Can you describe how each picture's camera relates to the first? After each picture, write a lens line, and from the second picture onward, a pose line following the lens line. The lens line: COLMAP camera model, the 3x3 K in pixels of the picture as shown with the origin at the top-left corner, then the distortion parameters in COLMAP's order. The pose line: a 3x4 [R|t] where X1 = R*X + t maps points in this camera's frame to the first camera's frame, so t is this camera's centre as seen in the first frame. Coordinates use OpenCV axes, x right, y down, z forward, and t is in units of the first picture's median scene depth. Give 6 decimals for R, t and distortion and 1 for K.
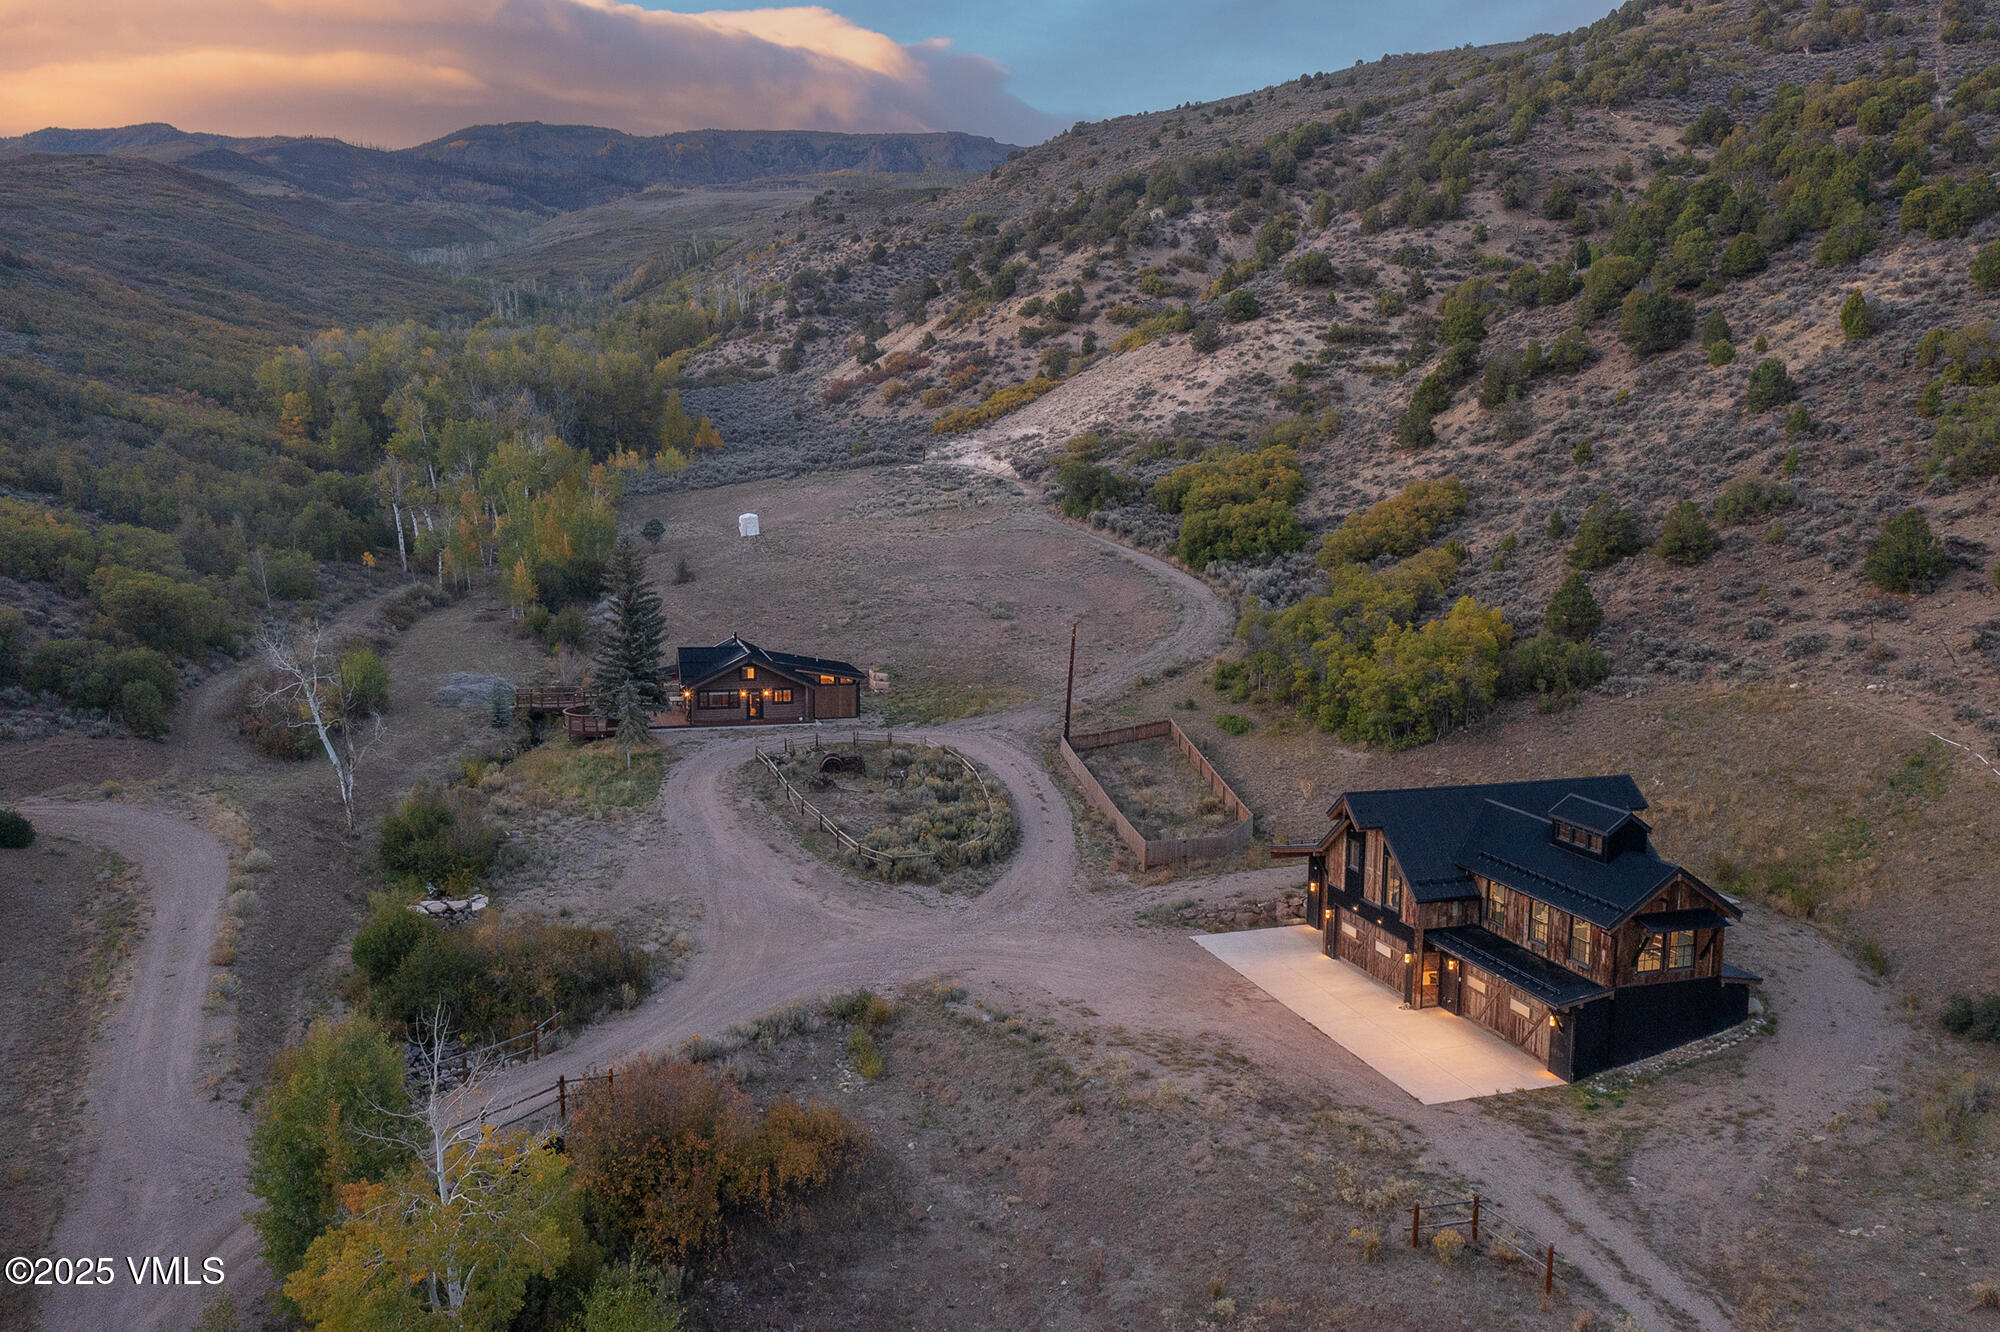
lens RADIAL K [[1572.4, 0, 1001.4], [0, 1572.4, 675.9], [0, 0, 1]] dist [-0.015669, -0.001296]
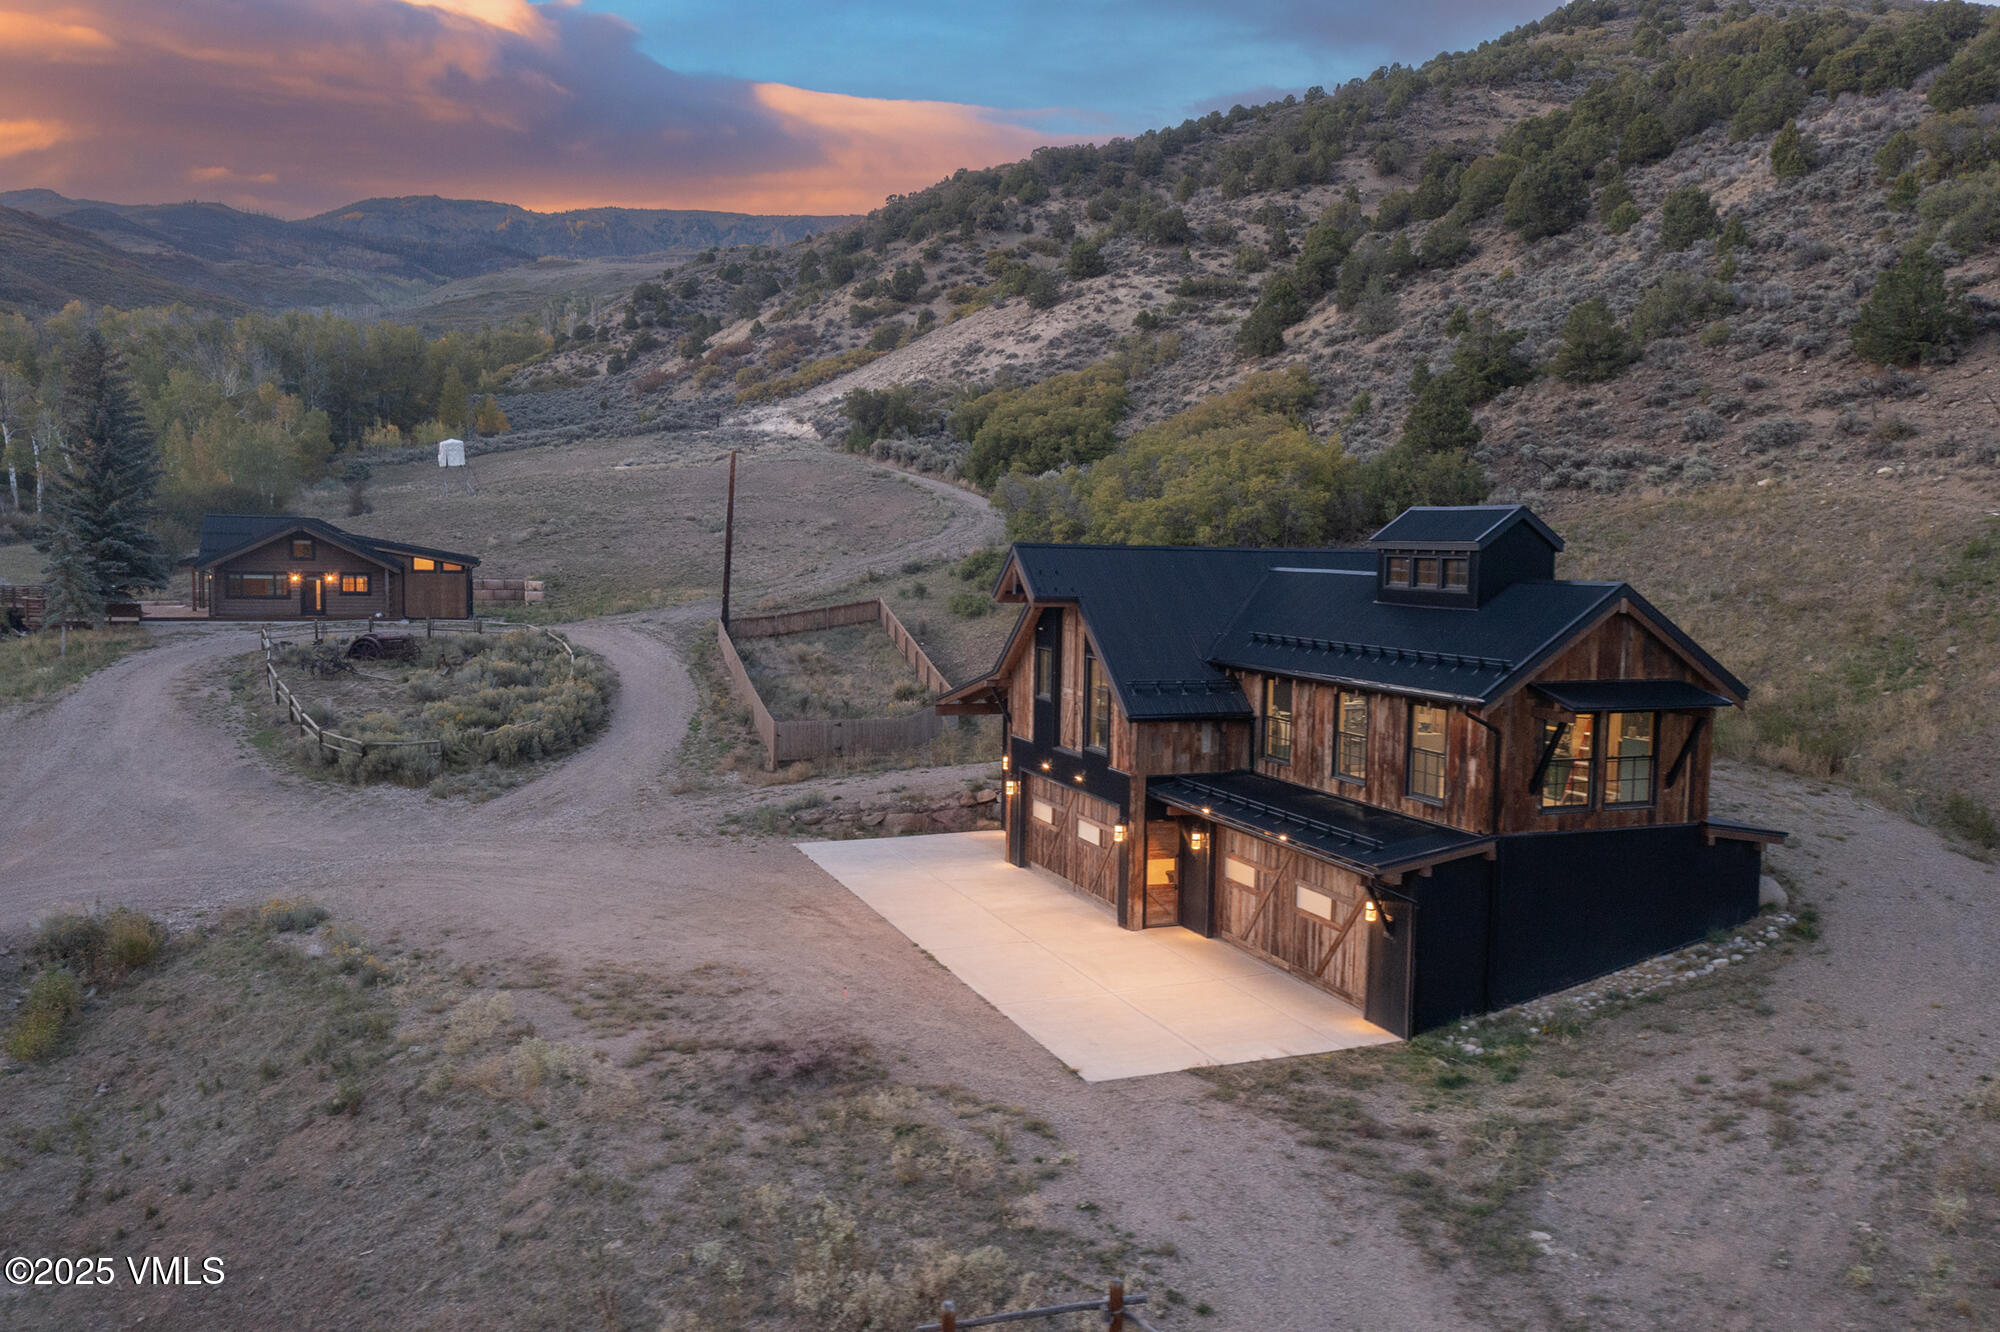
lens RADIAL K [[1572.4, 0, 1002.6], [0, 1572.4, 675.5], [0, 0, 1]] dist [-0.015669, -0.001296]
pose [[0.998083, 0.004693, 0.061714, 0.089611], [-0.001405, 0.998581, -0.053228, 0.074578], [-0.061877, 0.053039, 0.996674, 0.224824]]
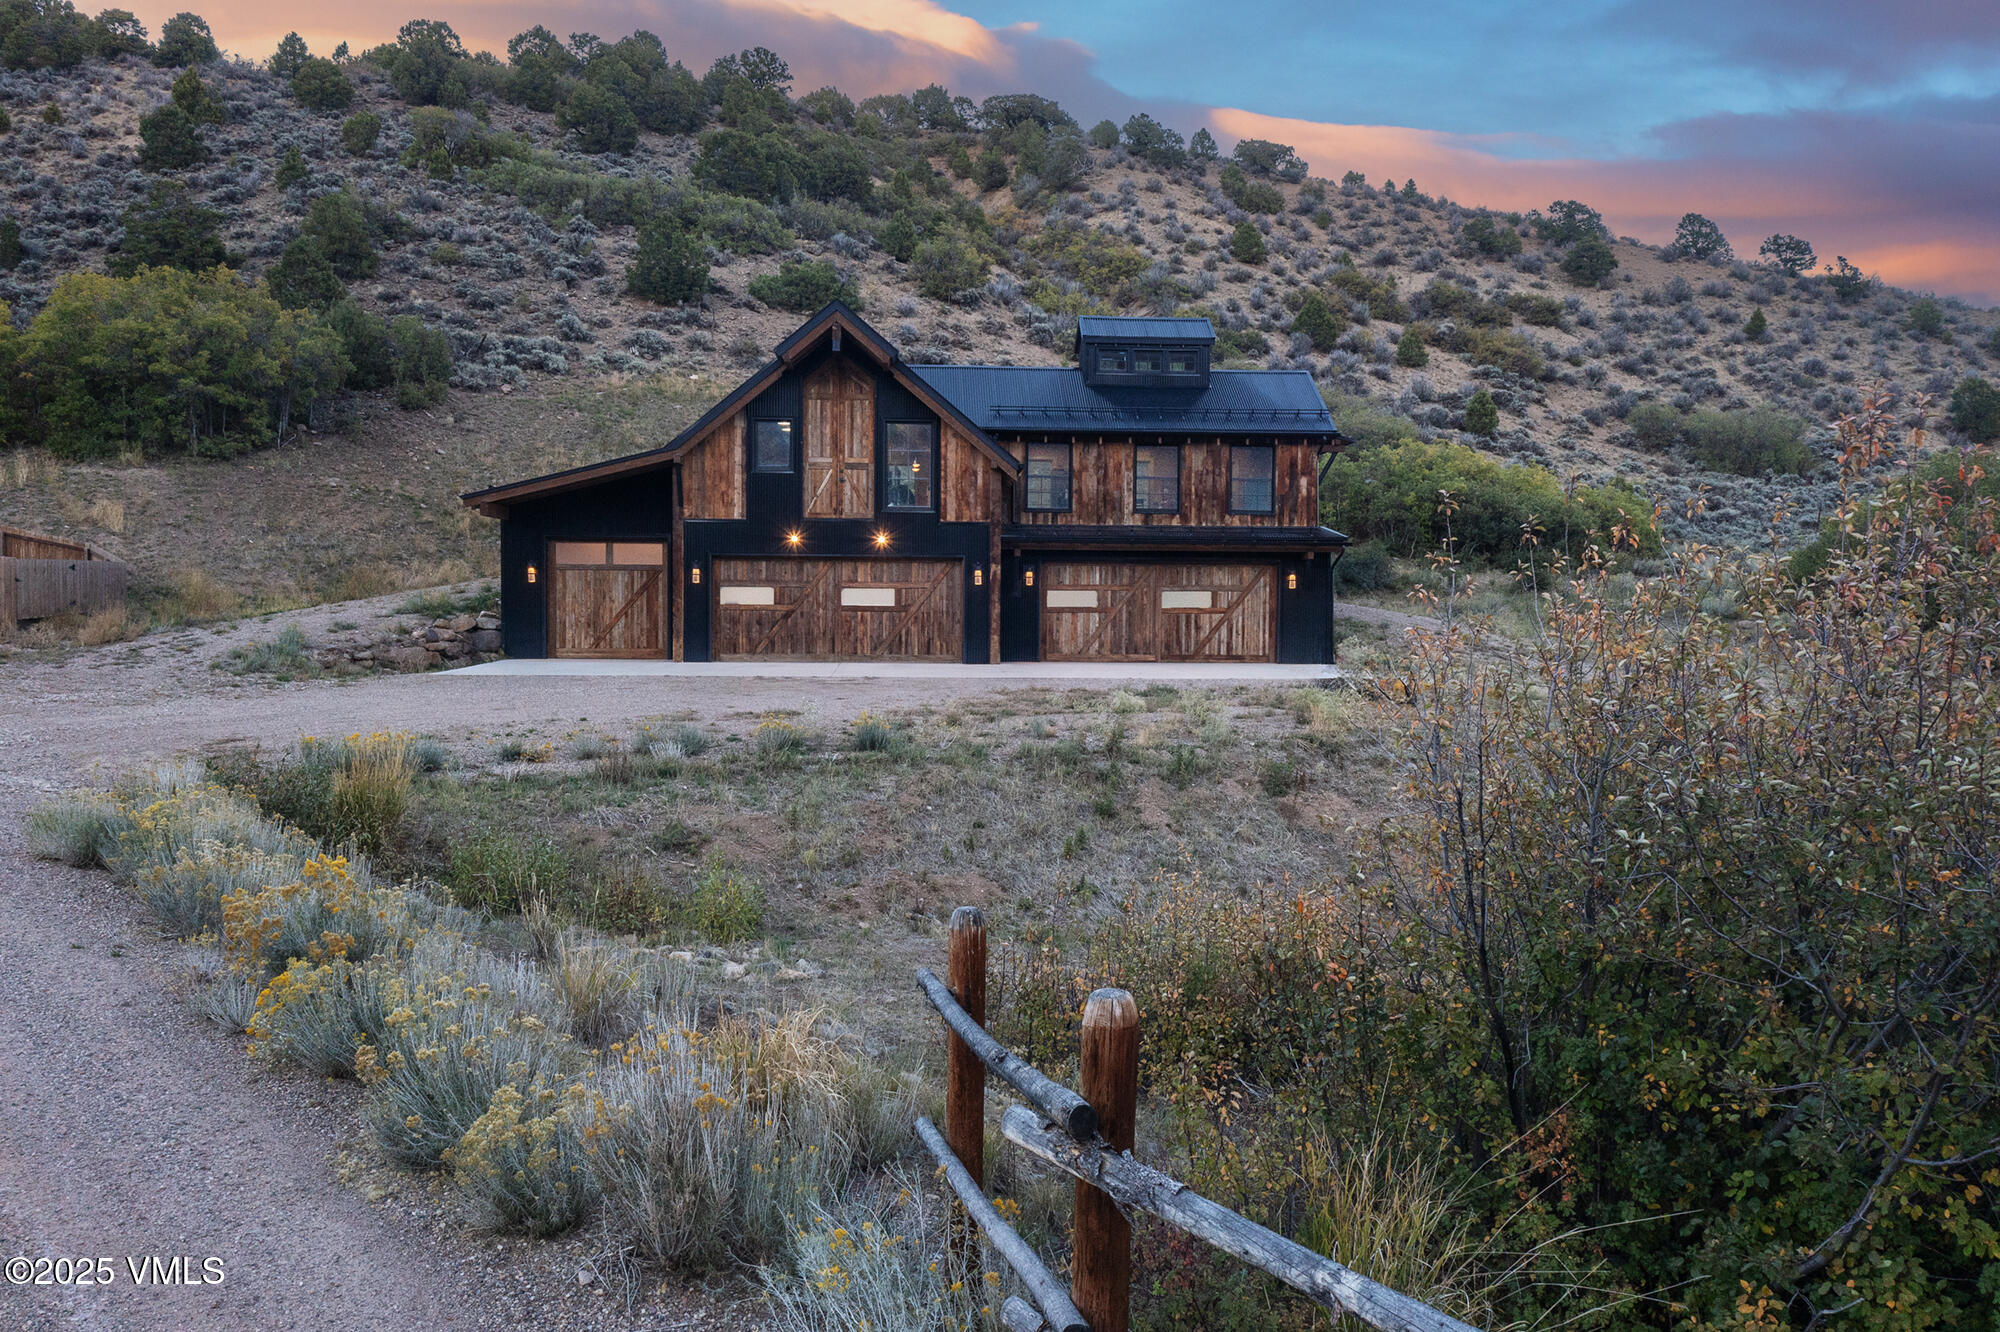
lens RADIAL K [[1572.4, 0, 1000.5], [0, 1572.4, 666.3], [0, 0, 1]] dist [-0.015669, -0.001296]
pose [[0.238823, -0.037074, 0.970355, -0.146574], [0.131313, 0.991325, 0.005557, 0.101349], [-0.962144, 0.126094, 0.241620, 0.412992]]
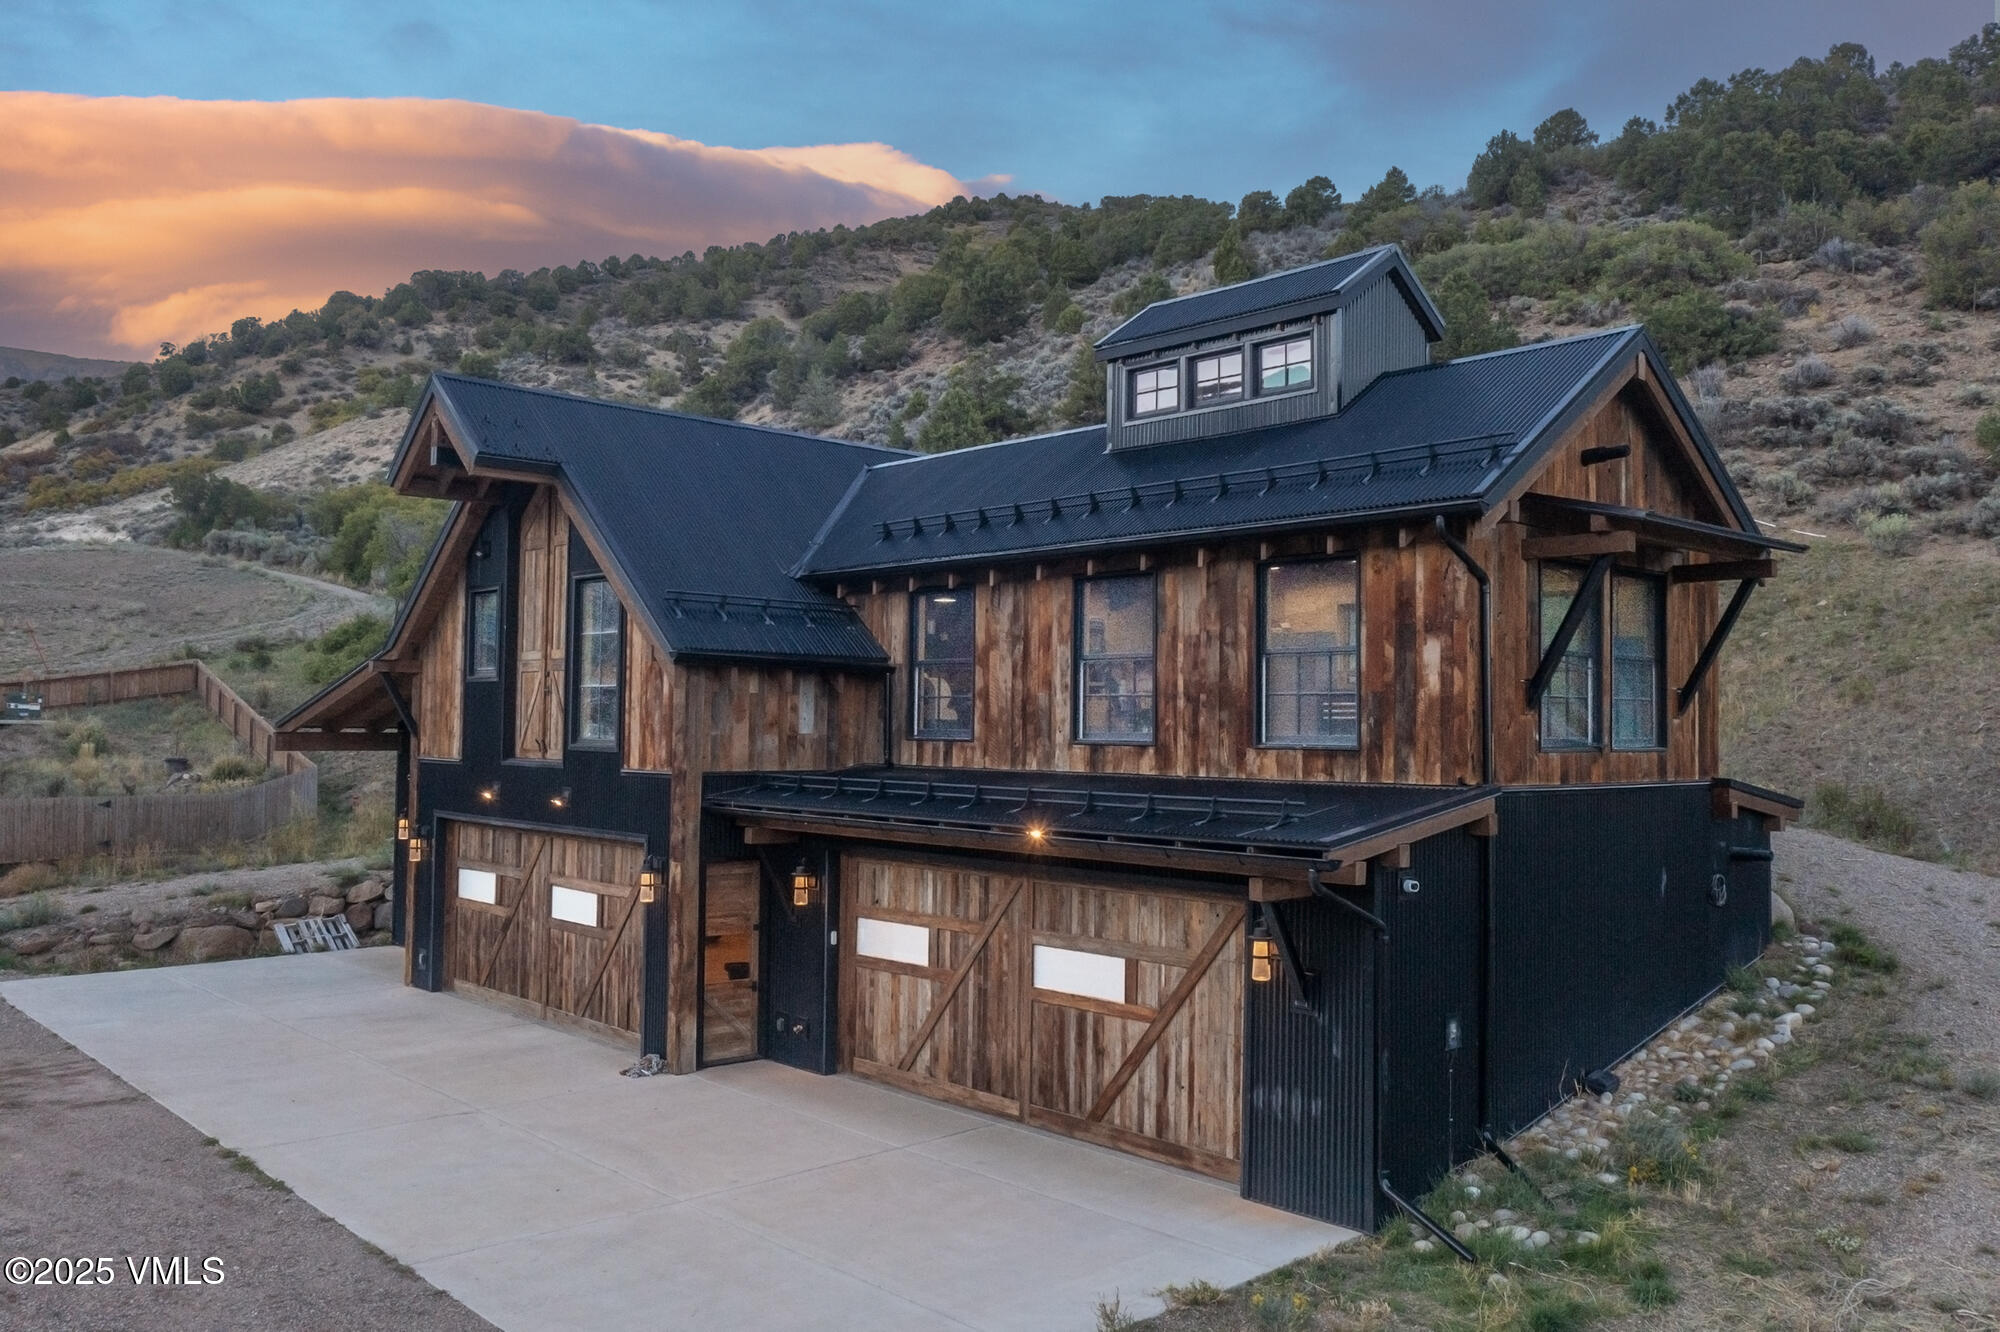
lens RADIAL K [[1572.4, 0, 996.6], [0, 1572.4, 669.0], [0, 0, 1]] dist [-0.015669, -0.001296]
pose [[0.904068, 0.022500, 0.426797, 0.093754], [0.051584, 0.985568, -0.161226, 0.091507], [-0.424265, 0.167775, 0.889860, 0.346279]]
